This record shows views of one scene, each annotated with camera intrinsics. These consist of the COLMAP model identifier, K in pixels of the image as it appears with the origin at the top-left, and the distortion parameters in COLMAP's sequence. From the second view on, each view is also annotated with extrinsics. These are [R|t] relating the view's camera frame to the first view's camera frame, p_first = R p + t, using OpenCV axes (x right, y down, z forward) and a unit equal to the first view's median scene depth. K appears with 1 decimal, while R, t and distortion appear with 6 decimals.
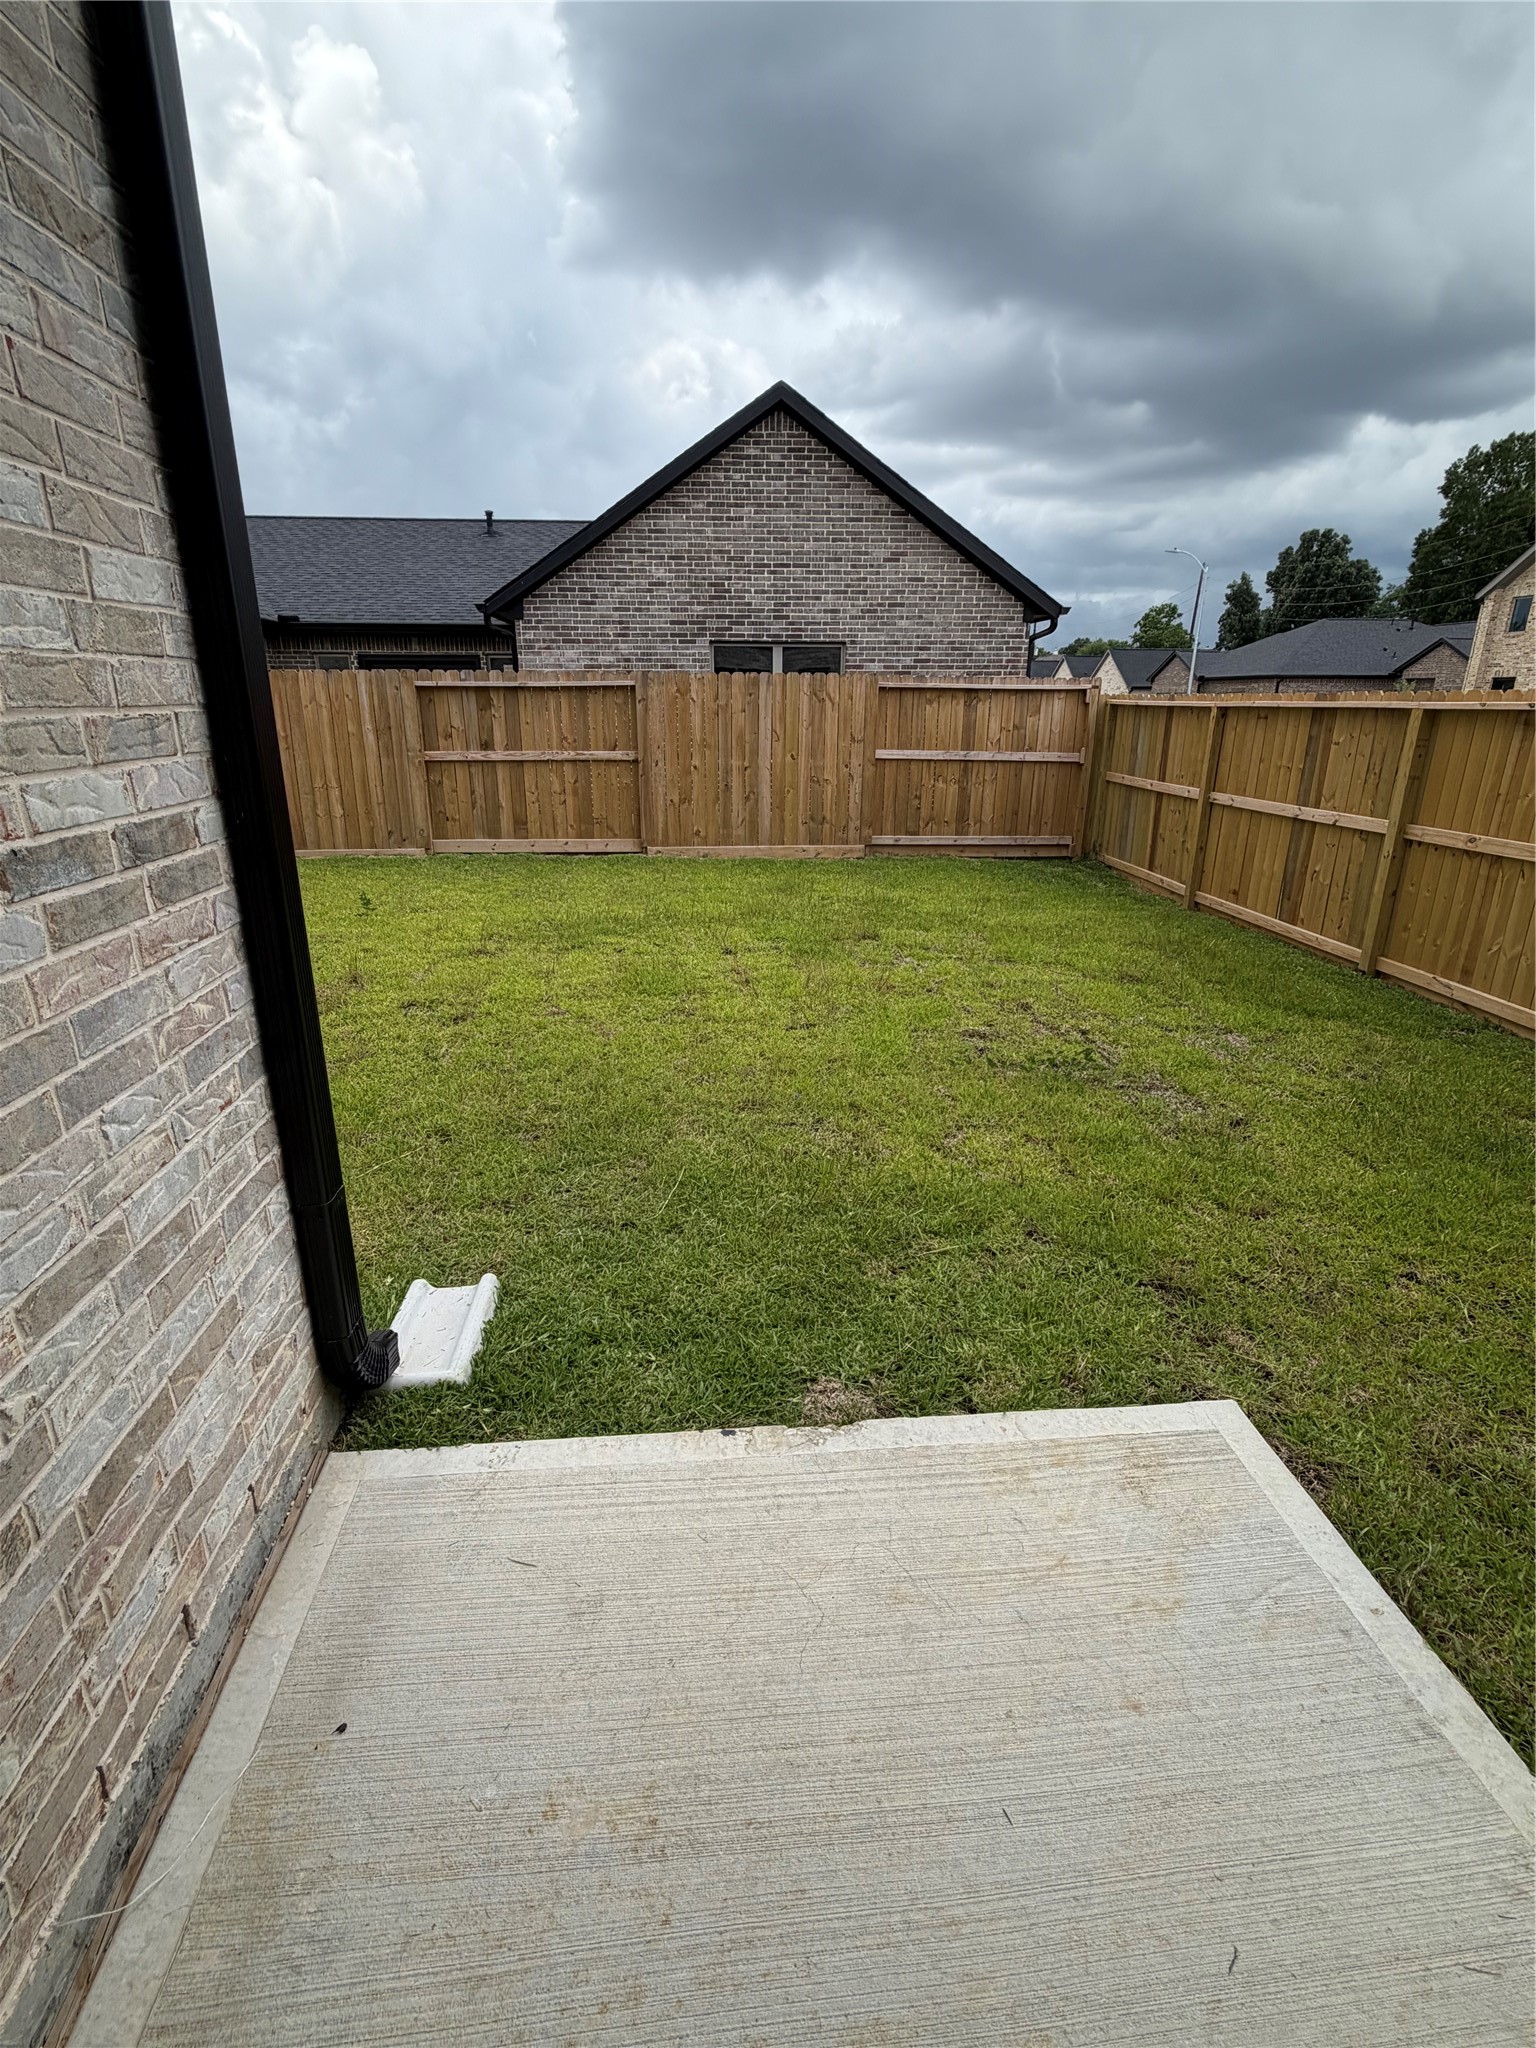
lens RADIAL K [[965.7, 0, 768.0], [0, 965.7, 1024.0], [0, 0, 1]] dist [-0.001642, 0.000333]
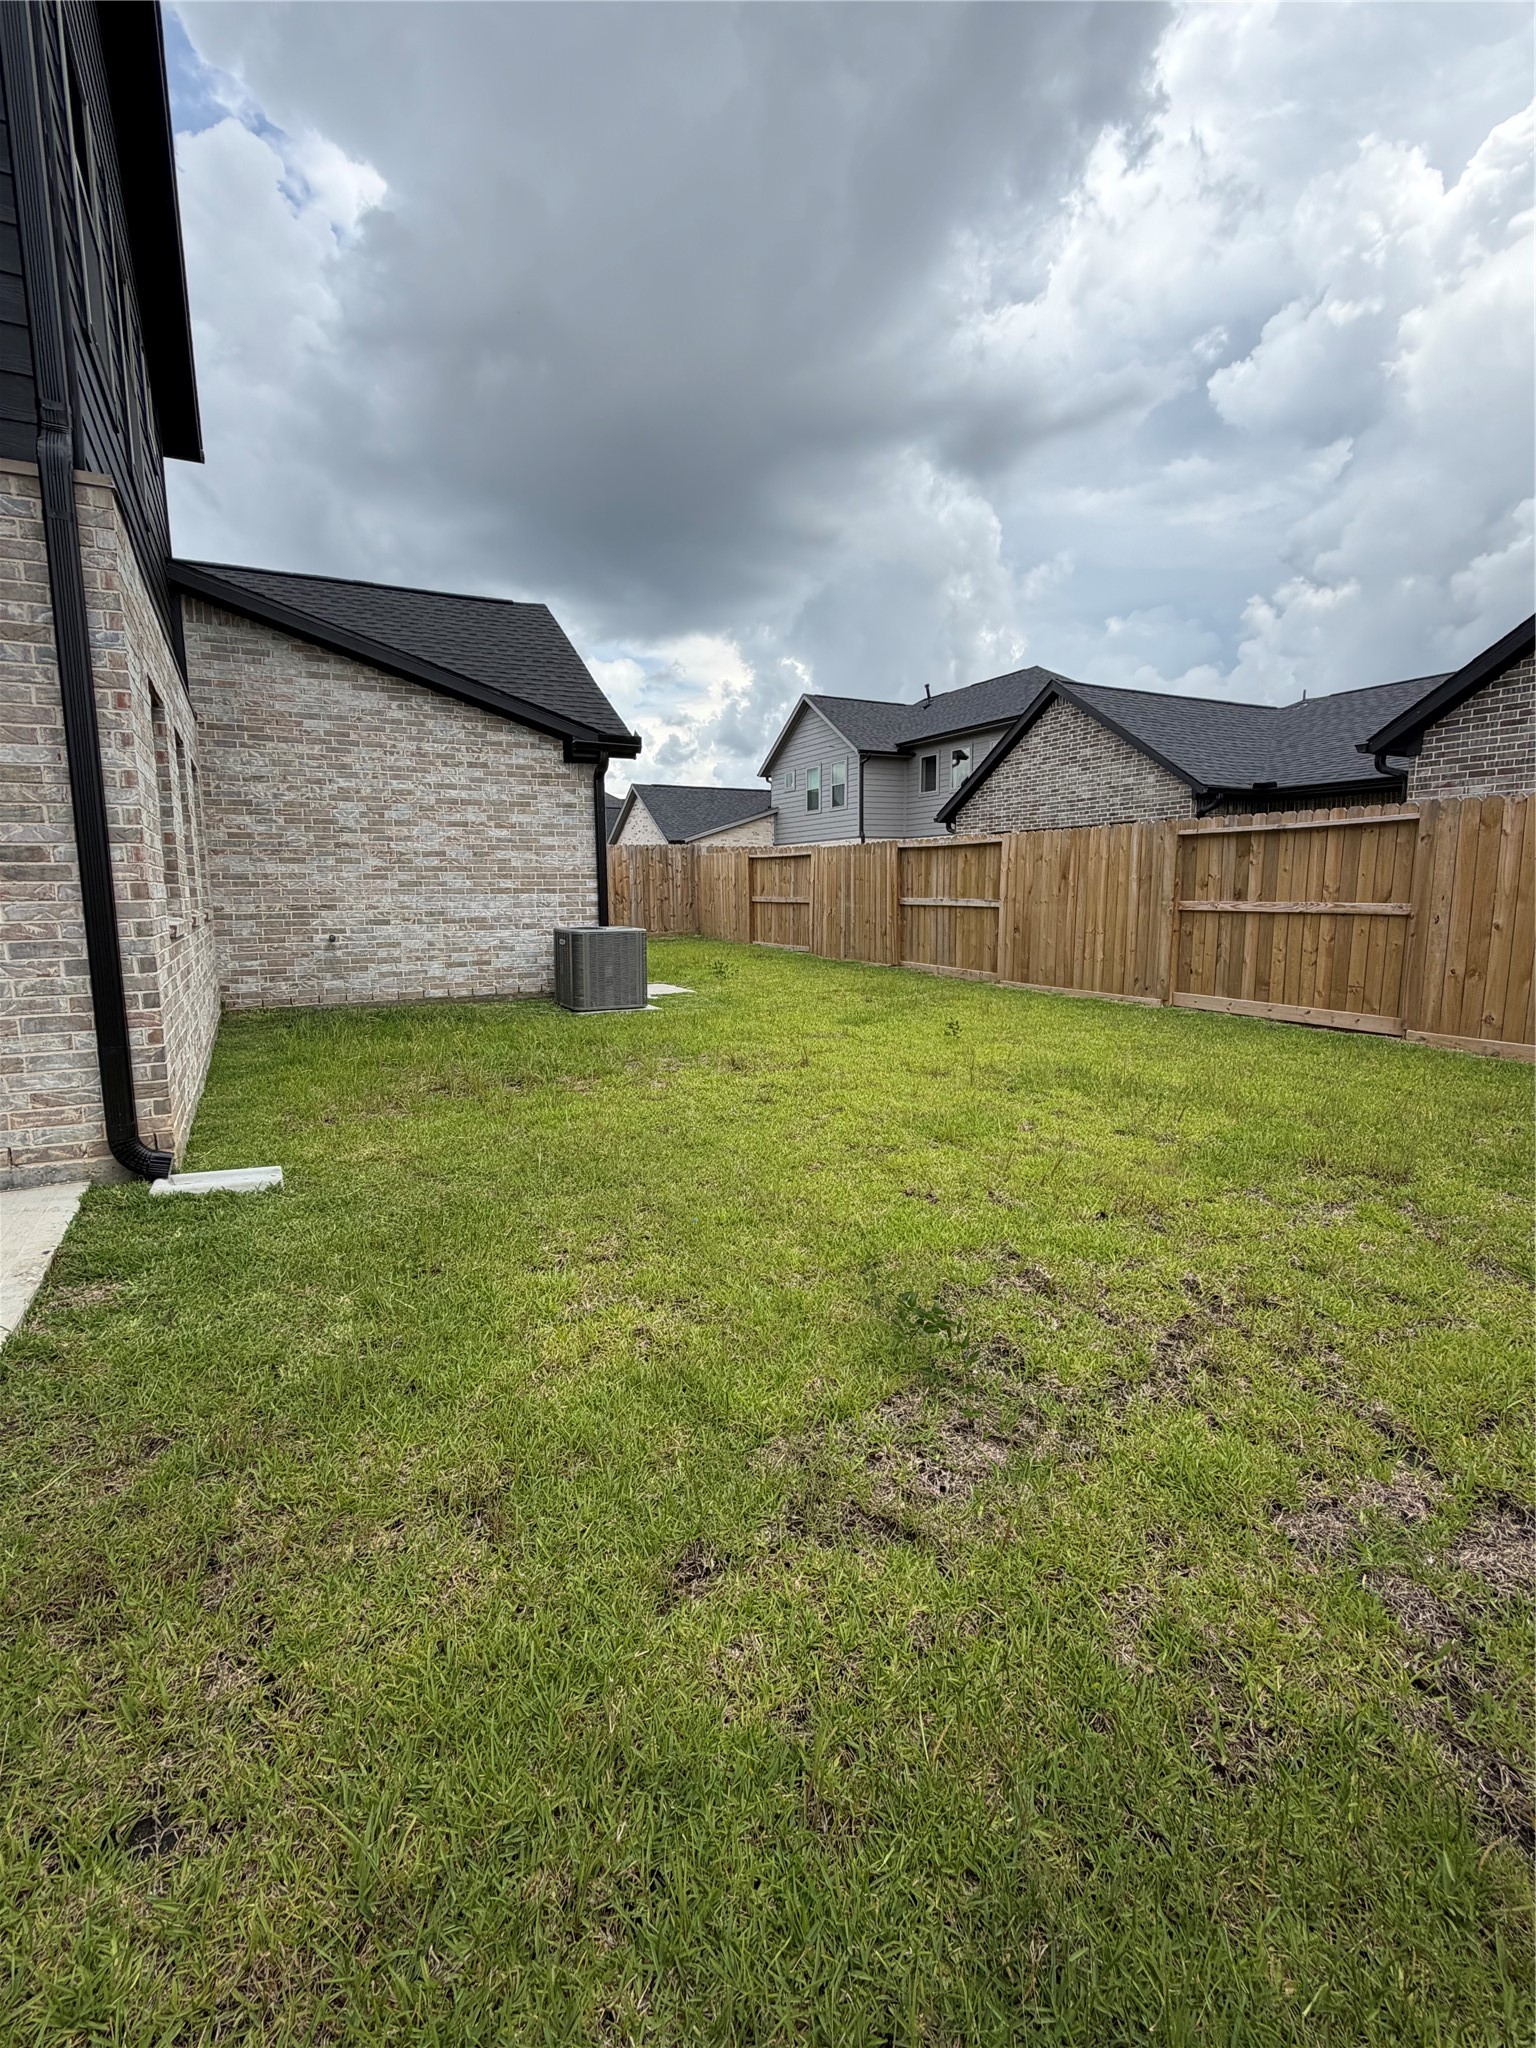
lens RADIAL K [[965.7, 0, 768.0], [0, 965.7, 1024.0], [0, 0, 1]] dist [-0.001642, 0.000333]
pose [[0.374180, 0.123227, -0.919132, 0.378064], [-0.288350, 0.957462, 0.010978, -0.057289], [0.881387, 0.260924, 0.393796, 0.290357]]
